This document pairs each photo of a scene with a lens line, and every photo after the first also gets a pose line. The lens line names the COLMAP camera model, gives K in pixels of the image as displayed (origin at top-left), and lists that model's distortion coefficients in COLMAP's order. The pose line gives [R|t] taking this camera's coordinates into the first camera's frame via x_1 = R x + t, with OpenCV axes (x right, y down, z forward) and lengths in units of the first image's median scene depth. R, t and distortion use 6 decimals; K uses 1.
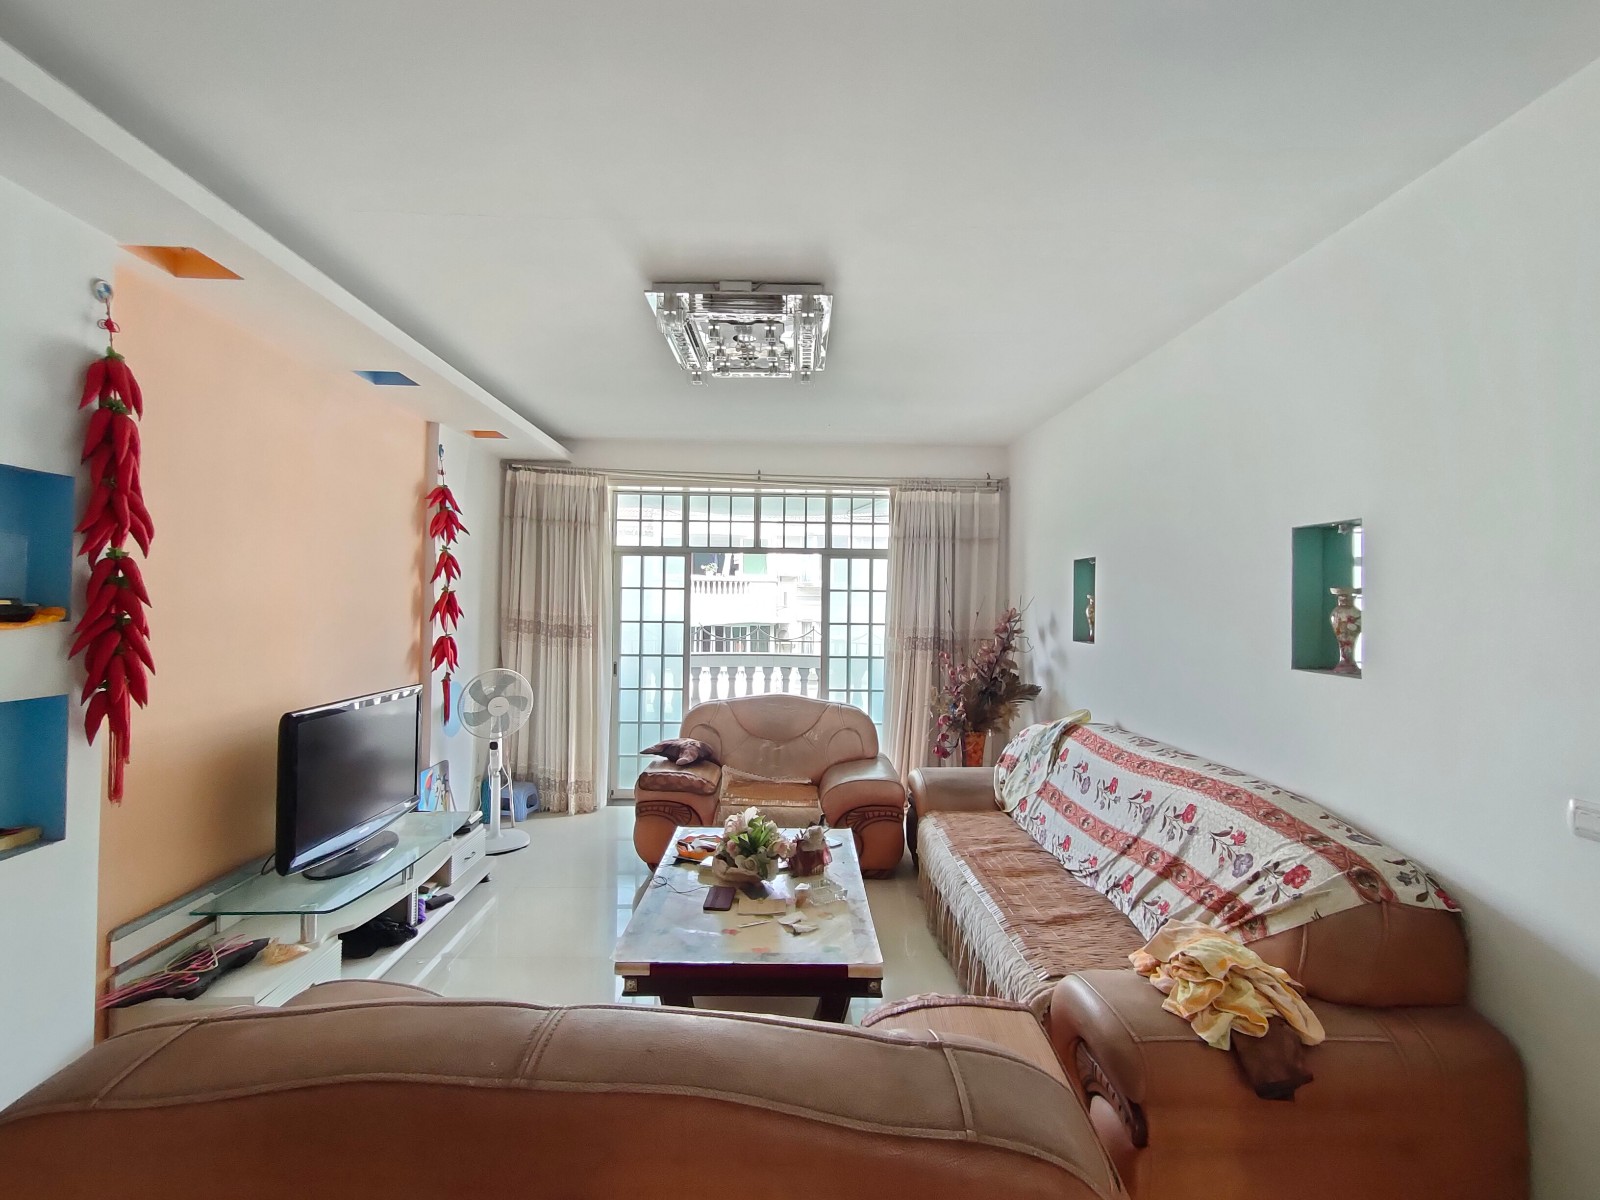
lens RADIAL K [[732.7, 0, 800.7], [0, 732.7, 592.7], [0, 0, 1]] dist [0.002323, 0.000520]
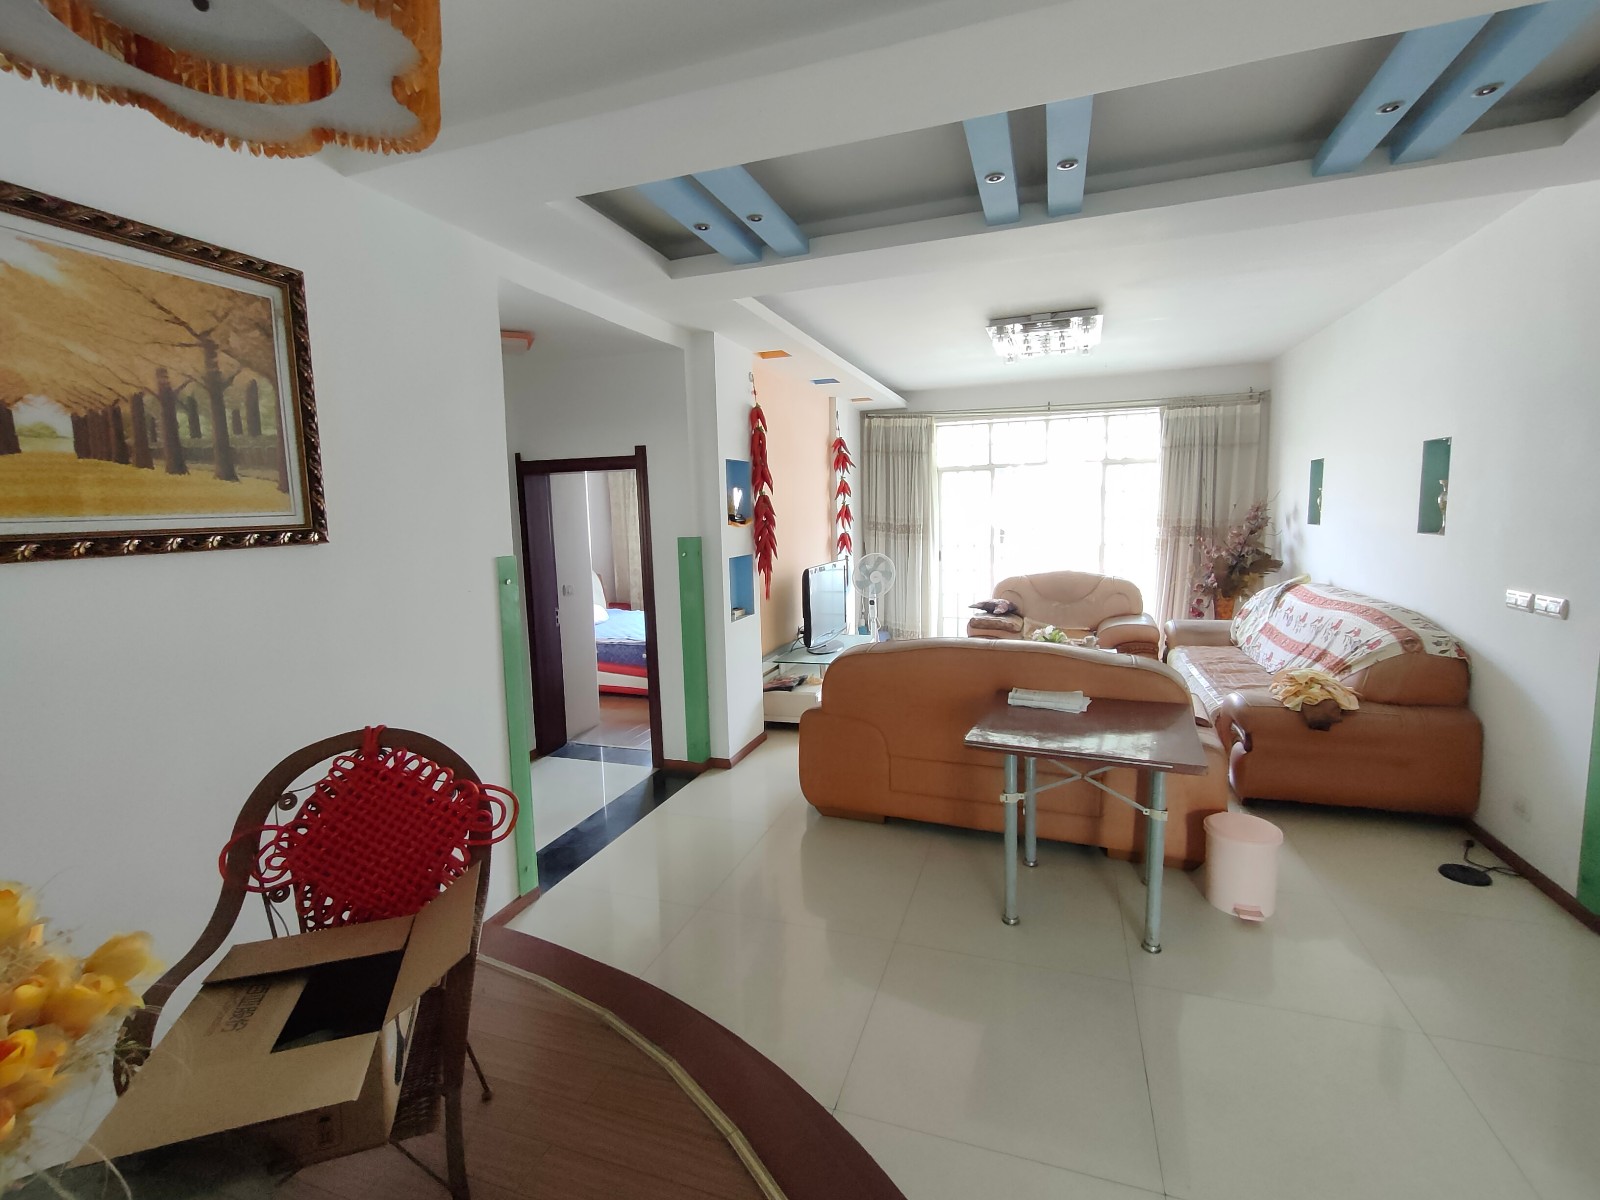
lens RADIAL K [[740.1, 0, 798.7], [0, 740.1, 592.7], [0, 0, 1]] dist [0.002377, 0.000304]
pose [[0.932946, 0.003032, -0.360003, 0.005734], [0.043000, 0.991868, 0.119787, -0.009802], [0.357439, -0.127235, 0.925229, -0.600034]]
